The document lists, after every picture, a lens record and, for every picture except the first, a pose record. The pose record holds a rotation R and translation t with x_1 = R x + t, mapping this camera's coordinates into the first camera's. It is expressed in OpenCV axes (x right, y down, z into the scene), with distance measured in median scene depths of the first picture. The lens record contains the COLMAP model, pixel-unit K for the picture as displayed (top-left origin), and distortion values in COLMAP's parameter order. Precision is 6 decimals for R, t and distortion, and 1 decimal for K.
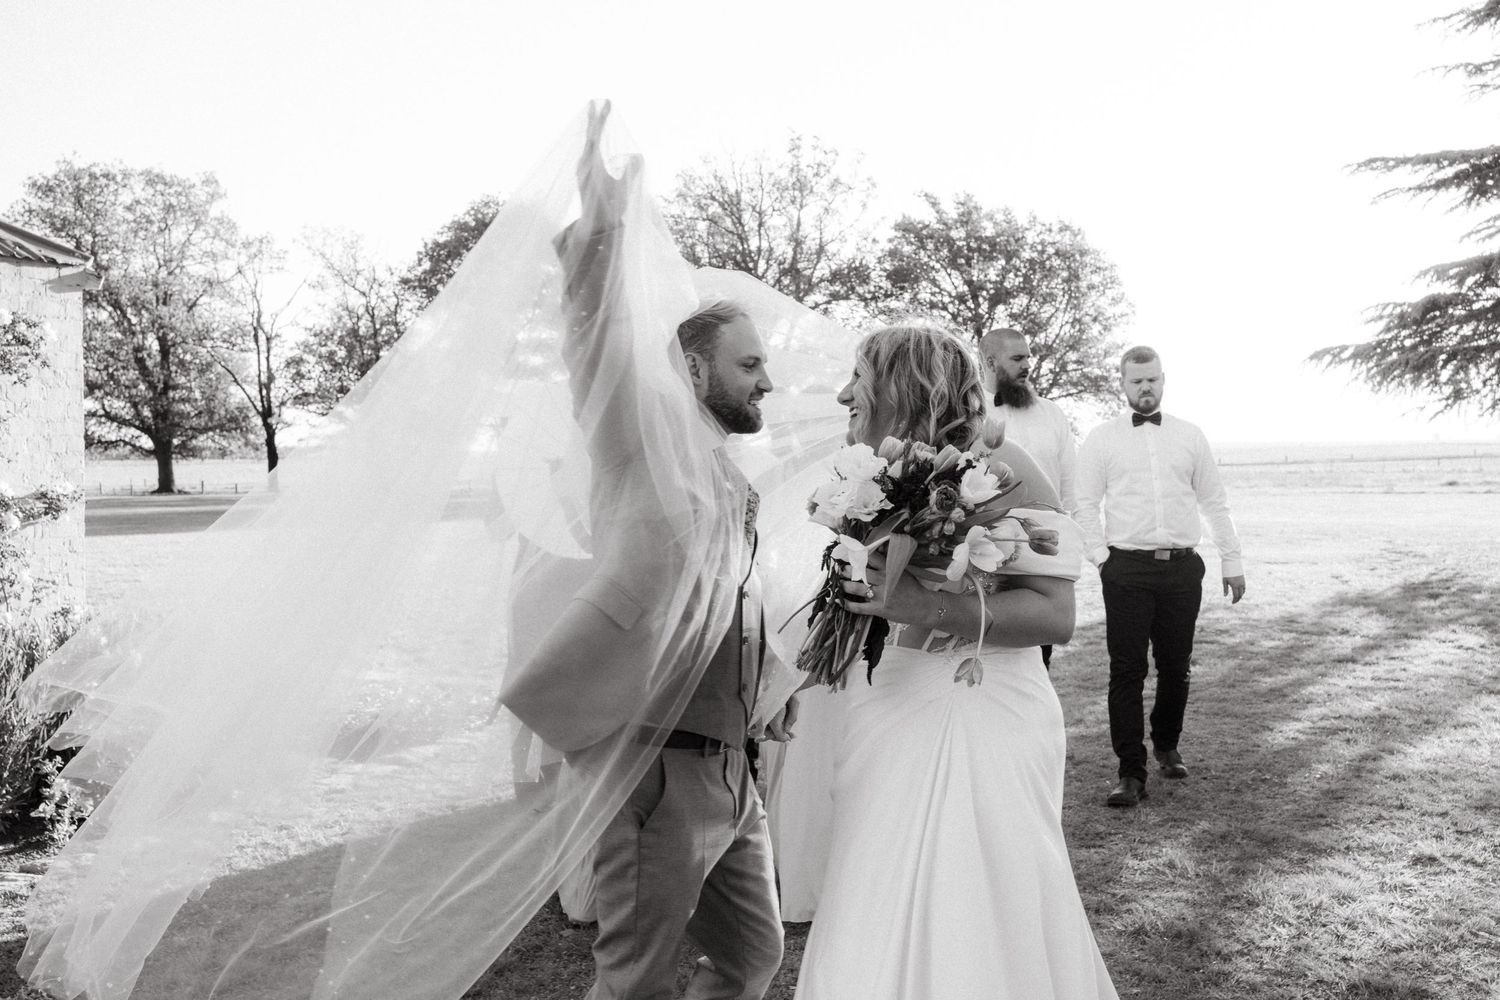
lens RADIAL K [[1533.4, 0, 750.0], [0, 1533.4, 500.0], [0, 0, 1]] dist [-0.001072, 0.010316]
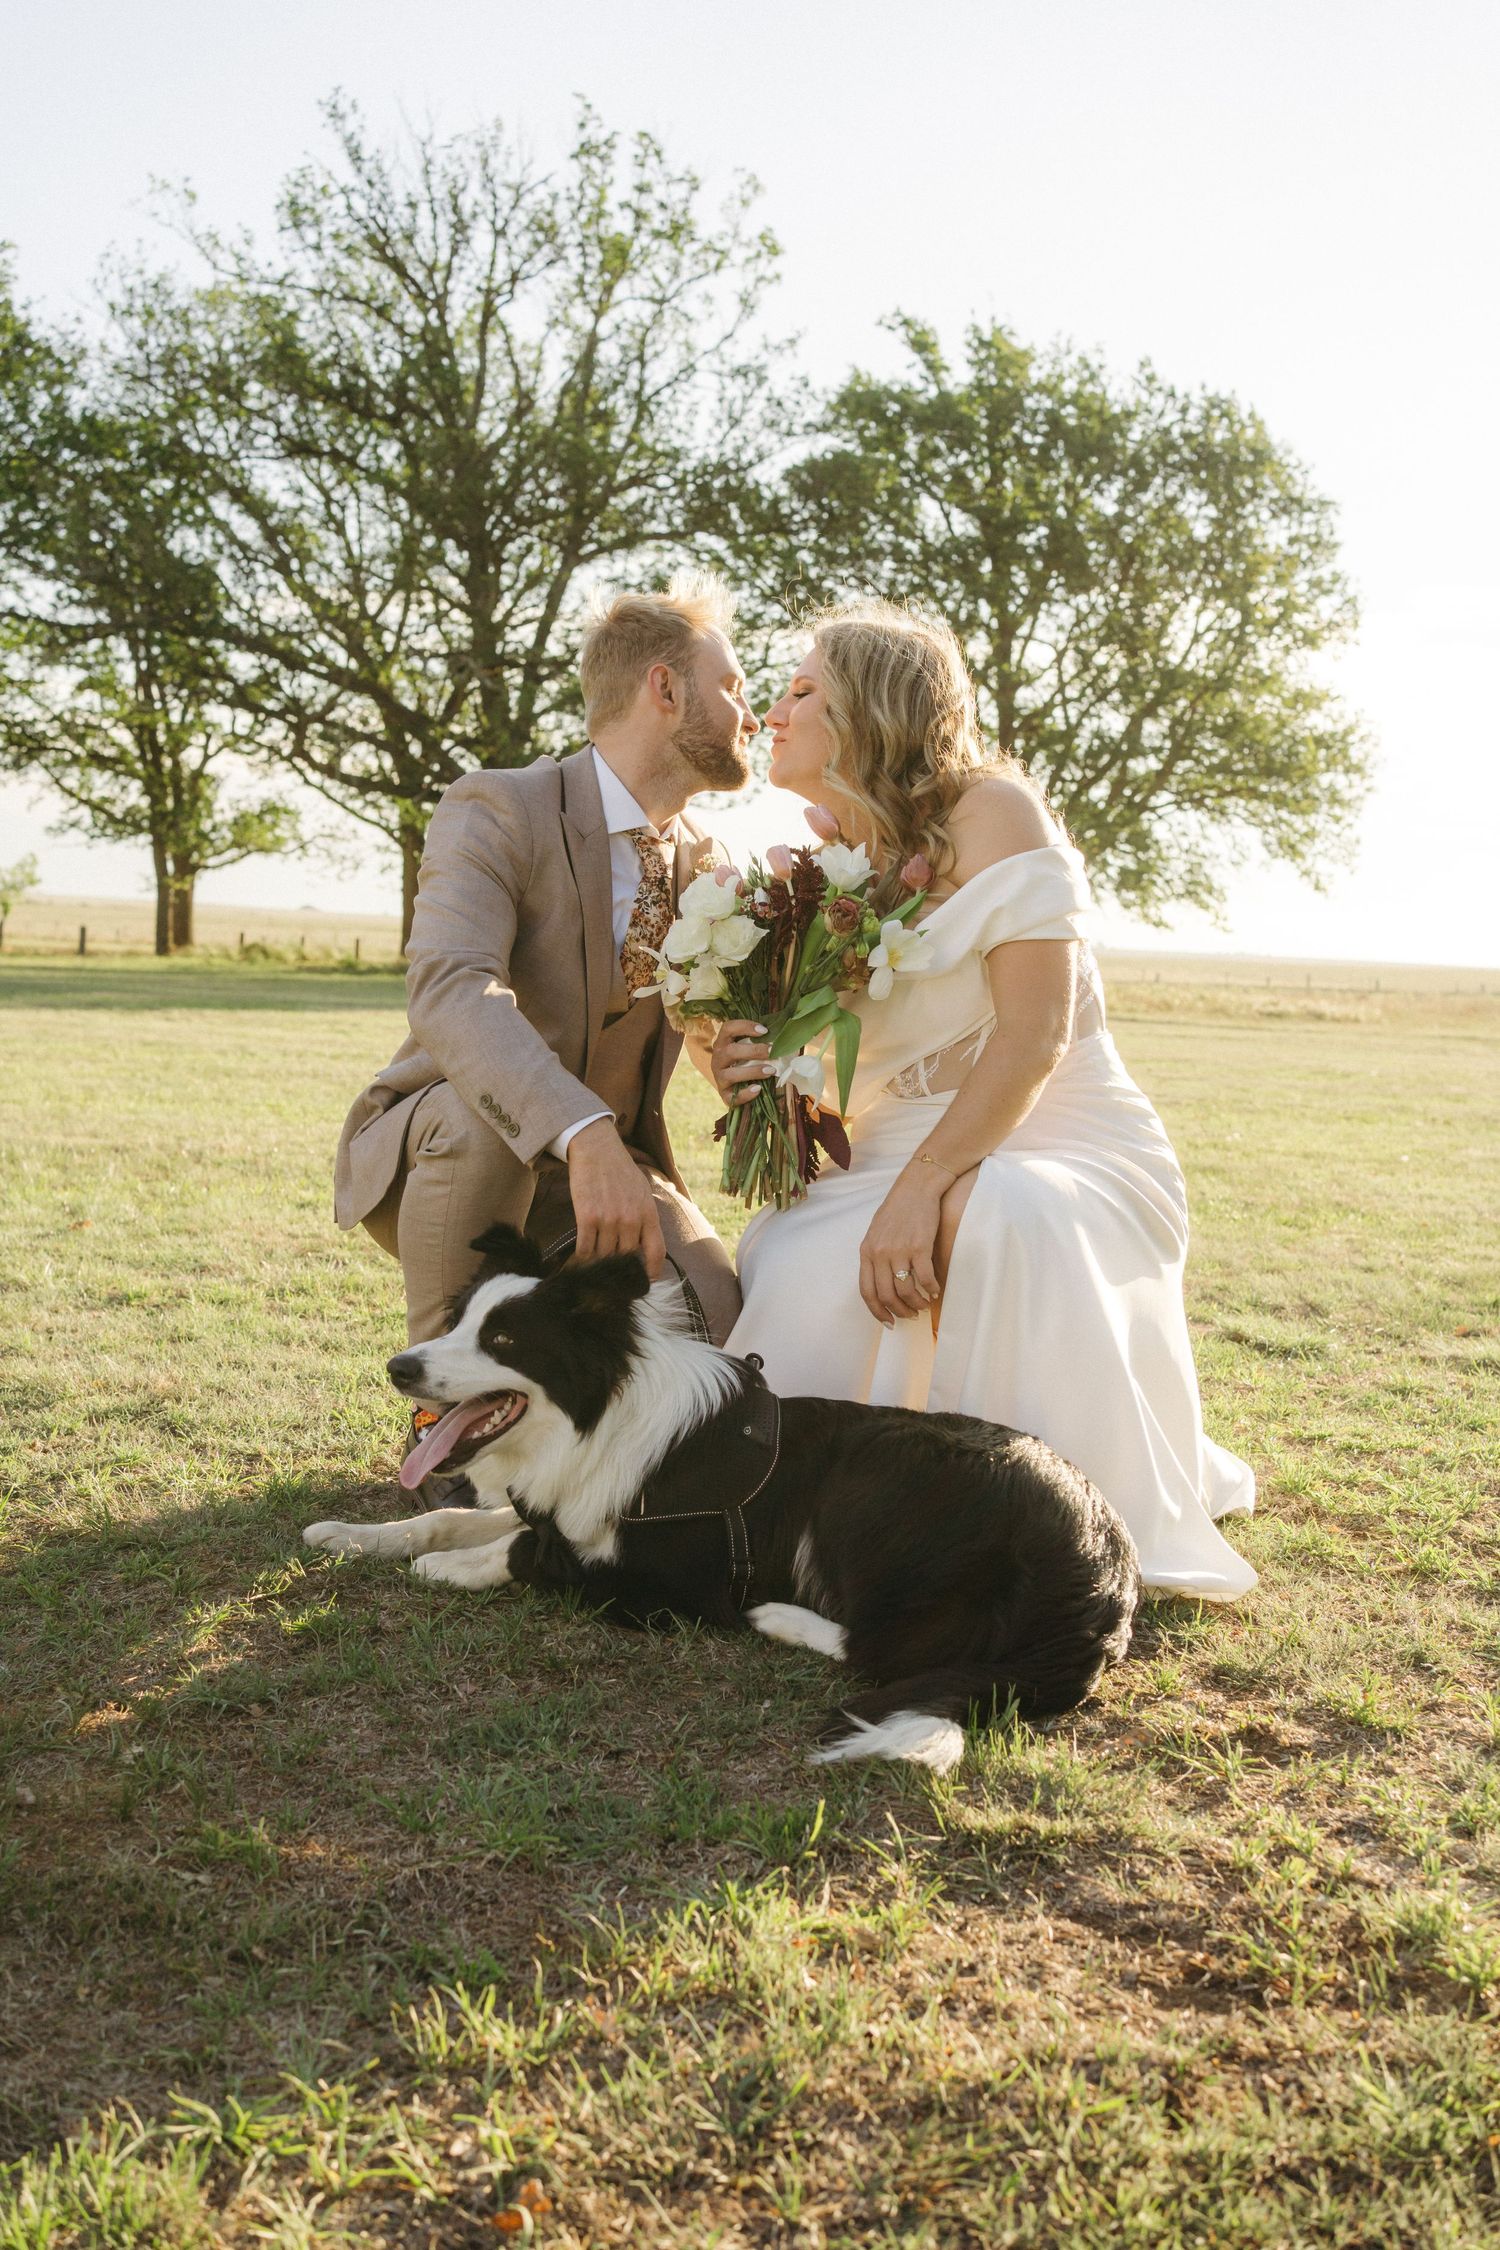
lens RADIAL K [[2300.1, 0, 750.0], [0, 2300.1, 1125.0], [0, 0, 1]] dist [-0.001072, 0.010316]
pose [[0.997394, 0.057392, 0.043728, 0.058043], [-0.059530, 0.997010, 0.049269, -0.000767], [-0.040770, -0.051743, 0.997828, 0.353181]]
